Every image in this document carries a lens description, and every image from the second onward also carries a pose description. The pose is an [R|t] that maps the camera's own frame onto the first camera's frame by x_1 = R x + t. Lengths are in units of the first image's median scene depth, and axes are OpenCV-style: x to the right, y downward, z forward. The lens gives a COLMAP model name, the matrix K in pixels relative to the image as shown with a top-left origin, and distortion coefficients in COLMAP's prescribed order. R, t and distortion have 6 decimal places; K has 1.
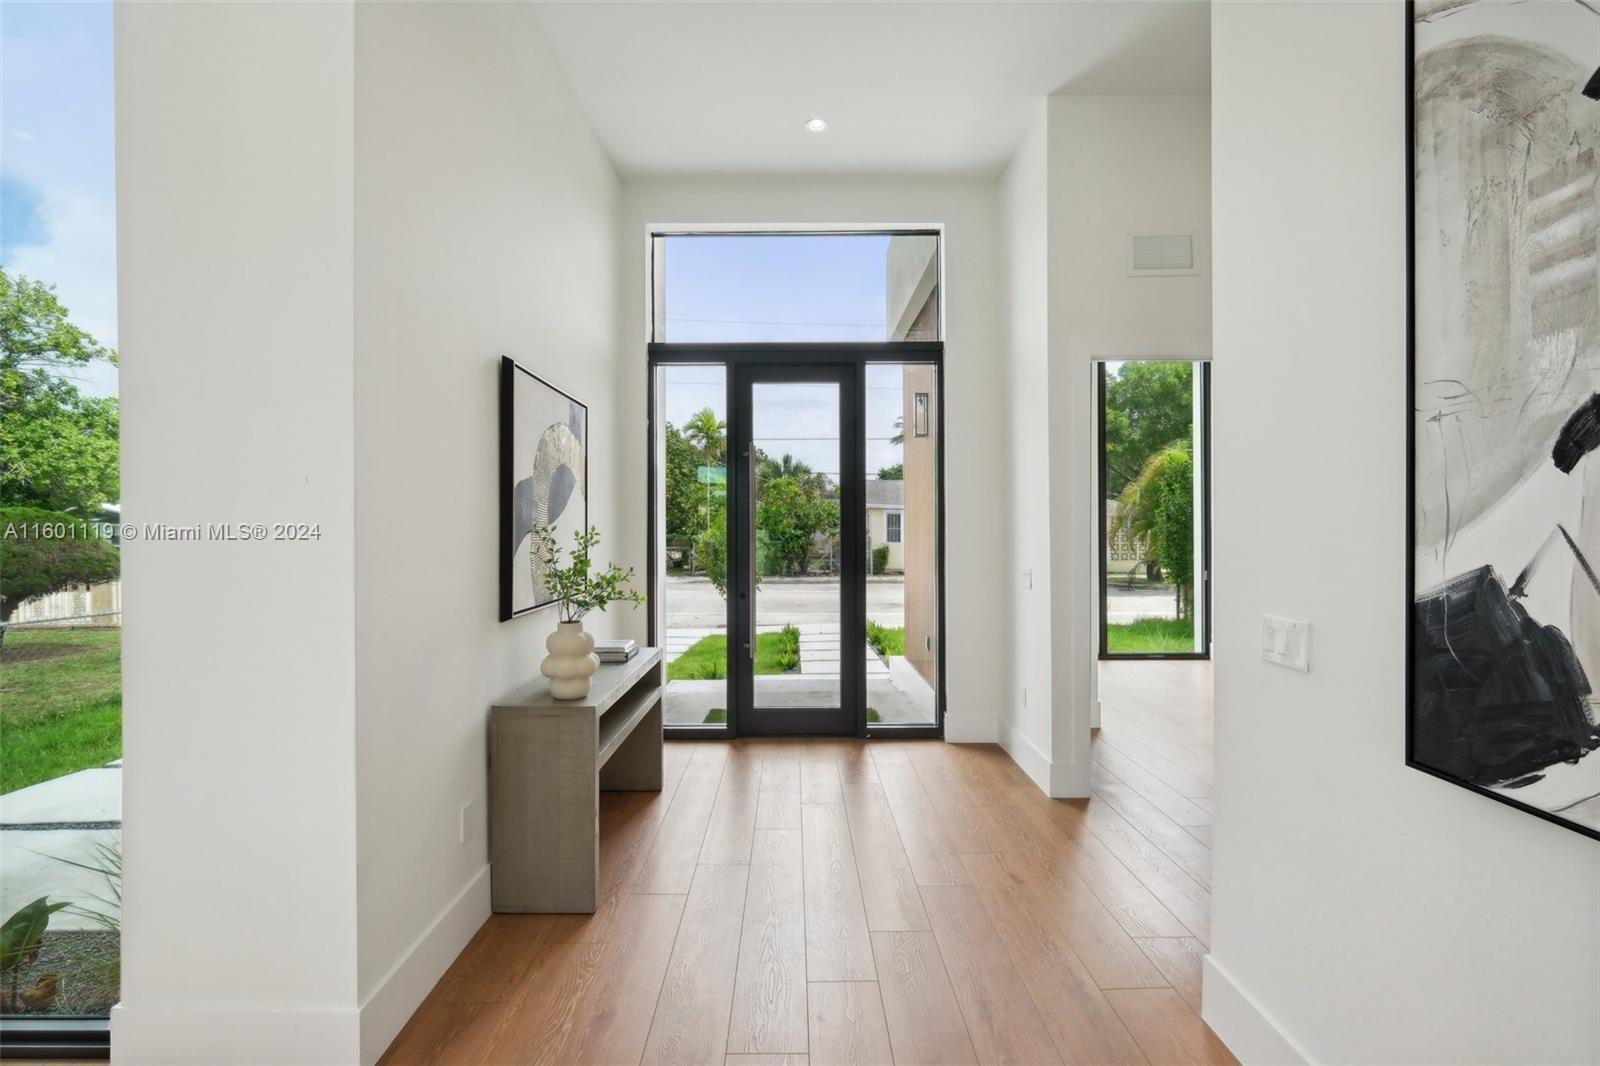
lens RADIAL K [[704.0, 0, 799.9], [0, 704.0, 528.2], [0, 0, 1]] dist [-0.001744, -0.000146]
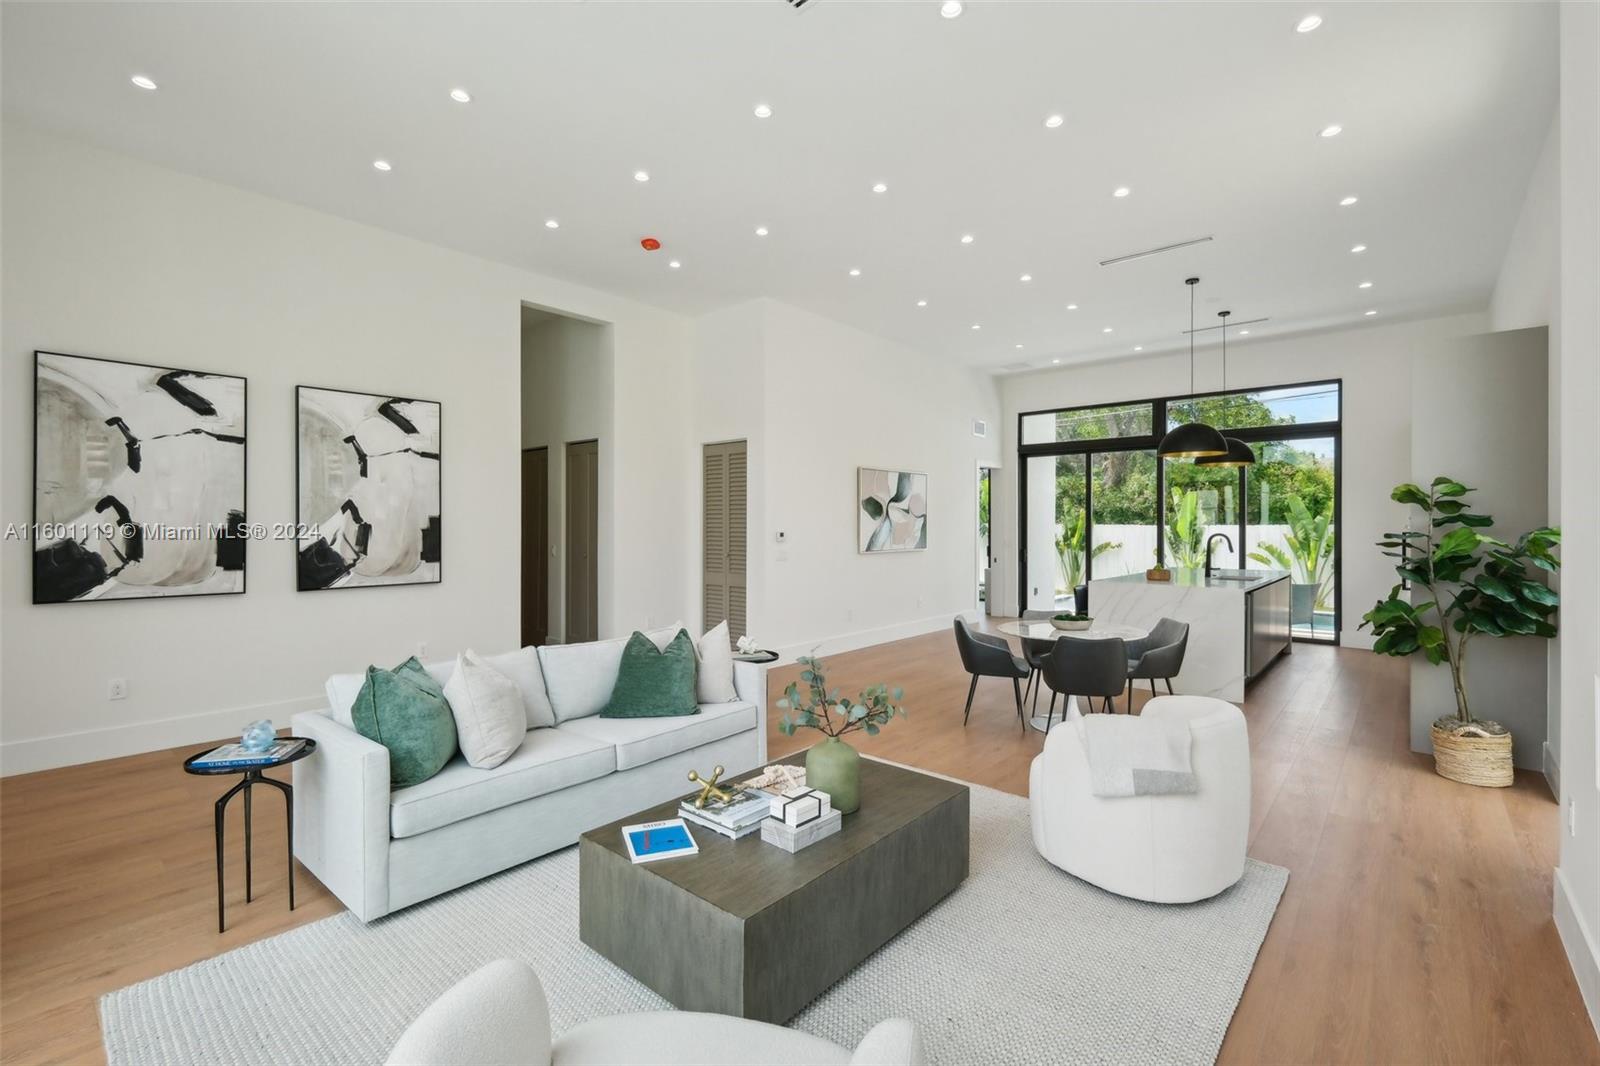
lens RADIAL K [[707.7, 0, 795.0], [0, 707.7, 526.5], [0, 0, 1]] dist [-0.000364, 0.000120]
pose [[-0.746318, 0.001178, 0.665589, -1.400606], [0.001215, 0.999999, -0.000408, 0.000803], [-0.665589, 0.000504, -0.746319, 0.417467]]
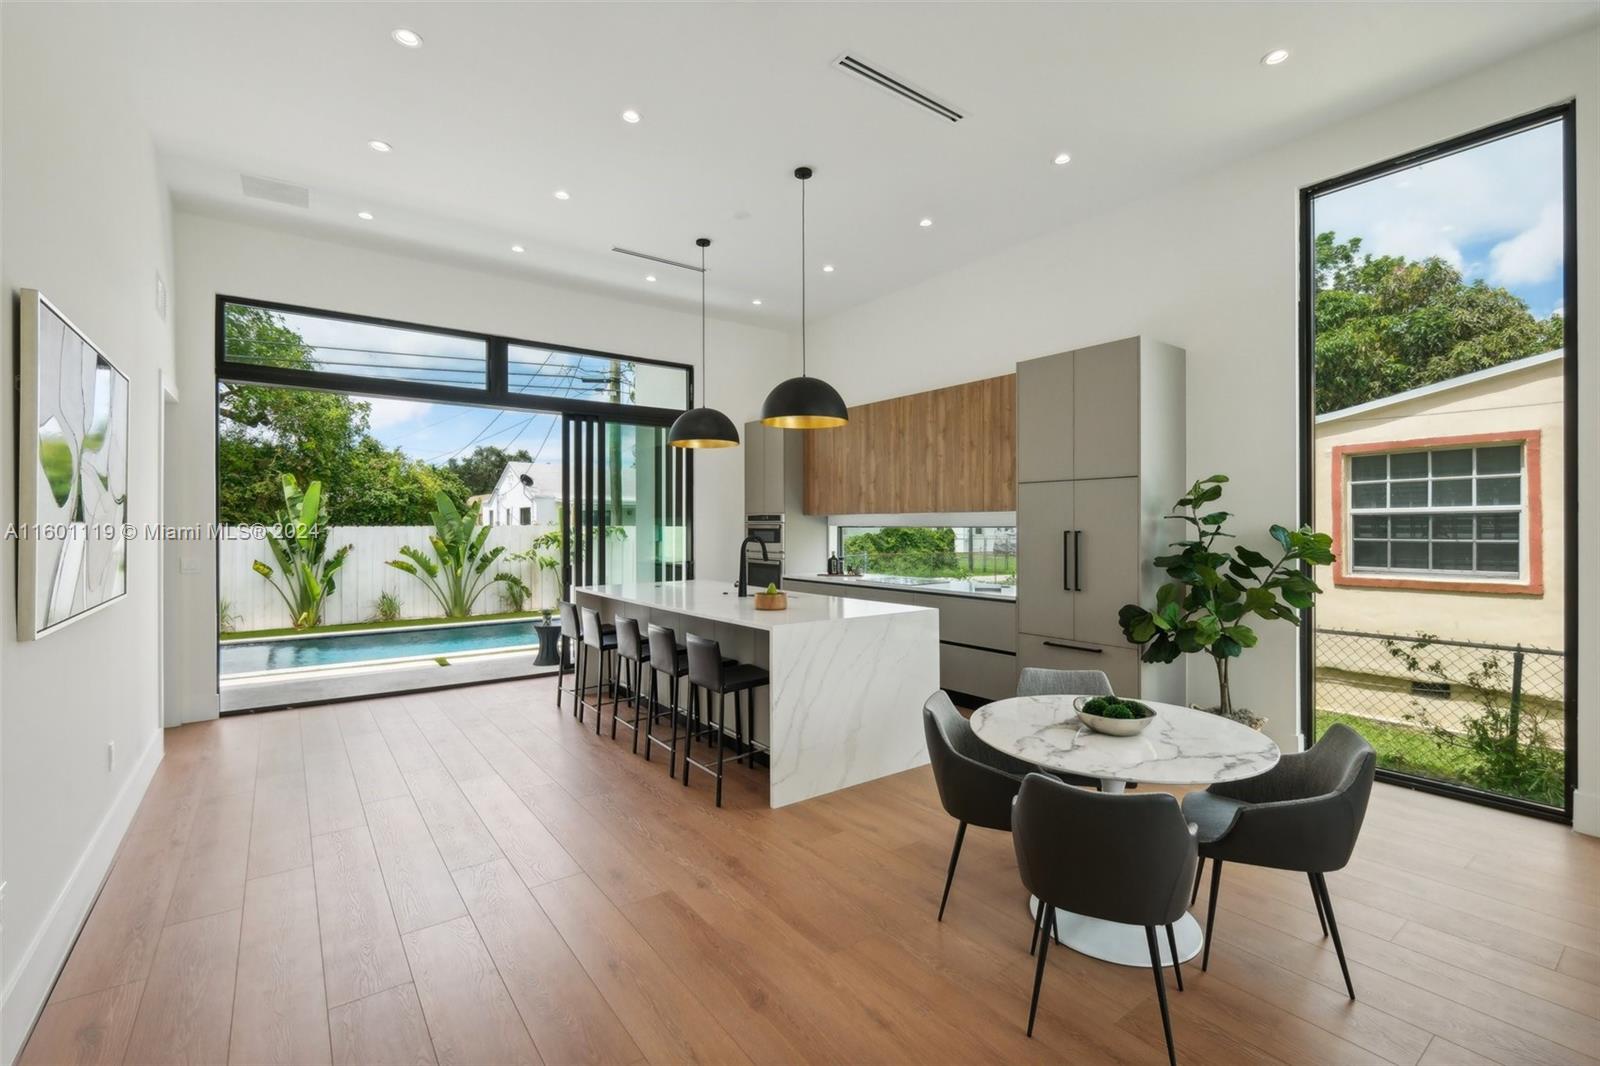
lens RADIAL K [[704.0, 0, 799.9], [0, 704.0, 528.2], [0, 0, 1]] dist [-0.001744, -0.000146]
pose [[-0.807487, 0.006574, -0.589848, -0.145751], [0.005436, 0.999978, 0.003703, 0.000024], [0.589860, -0.000216, -0.807506, -0.657495]]
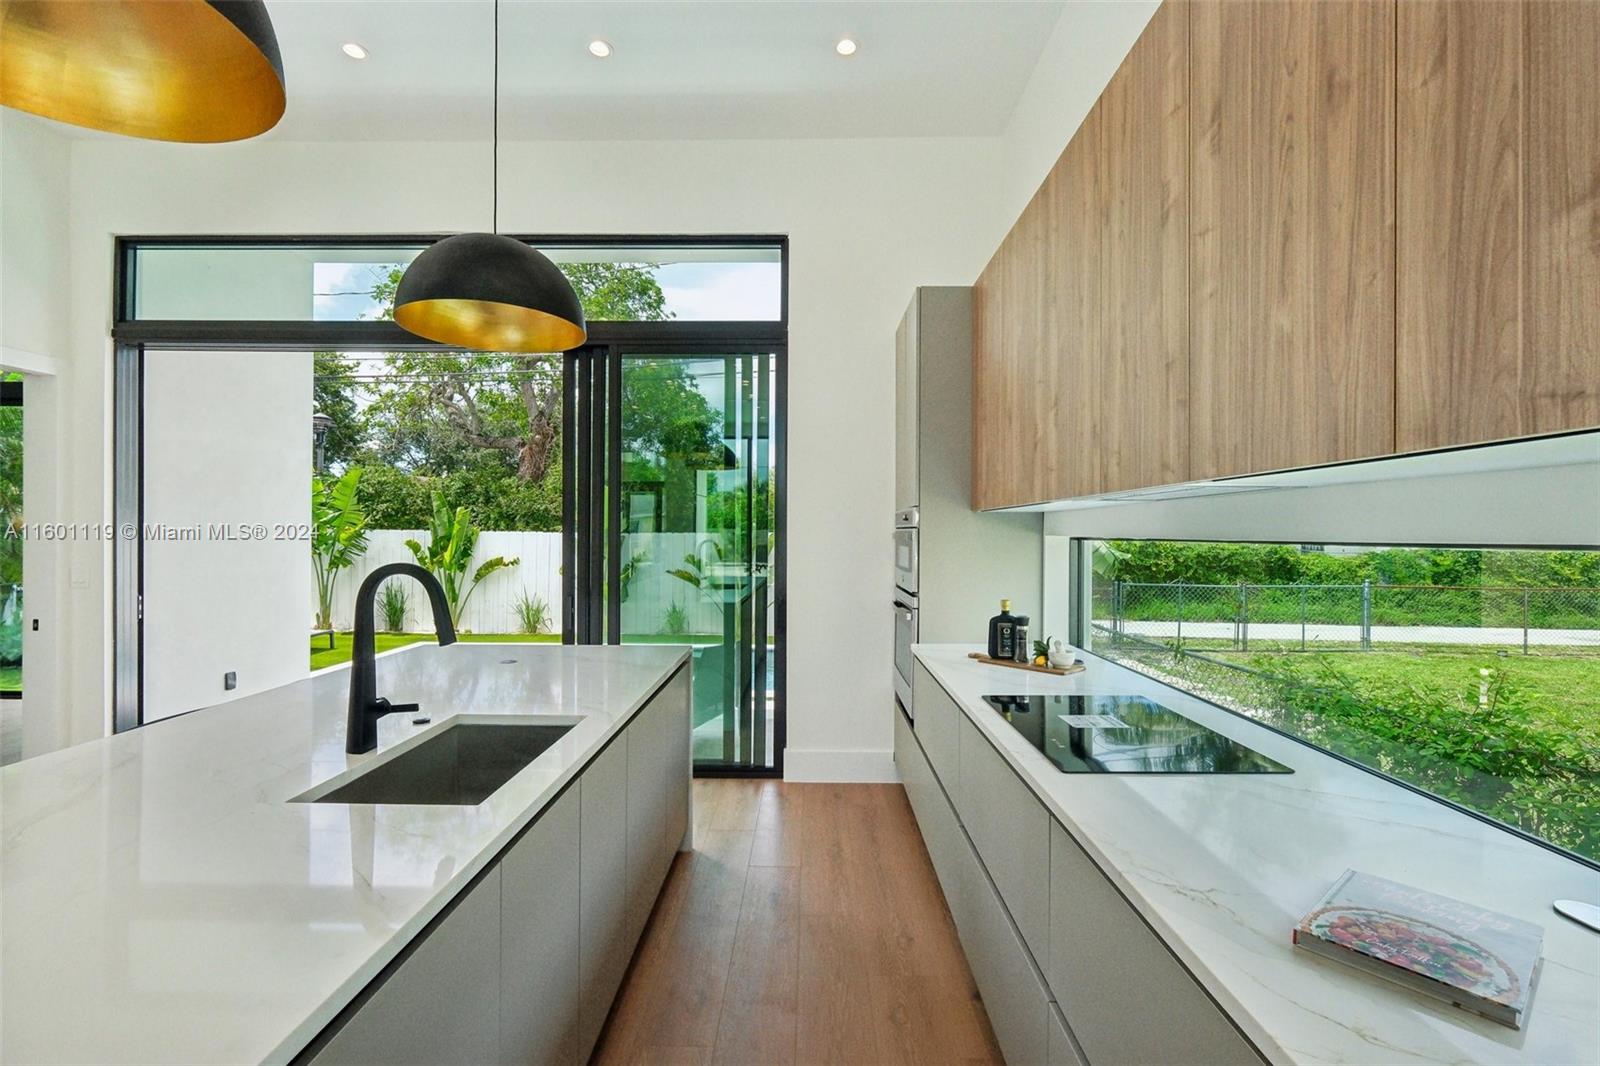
lens RADIAL K [[706.3, 0, 802.0], [0, 706.3, 533.6], [0, 0, 1]] dist [-0.000524, -0.000127]
pose [[-0.999811, -0.002344, 0.019308, -1.233384], [-0.002379, 0.999996, -0.001751, 0.001002], [-0.019304, -0.001797, -0.999812, -1.453038]]
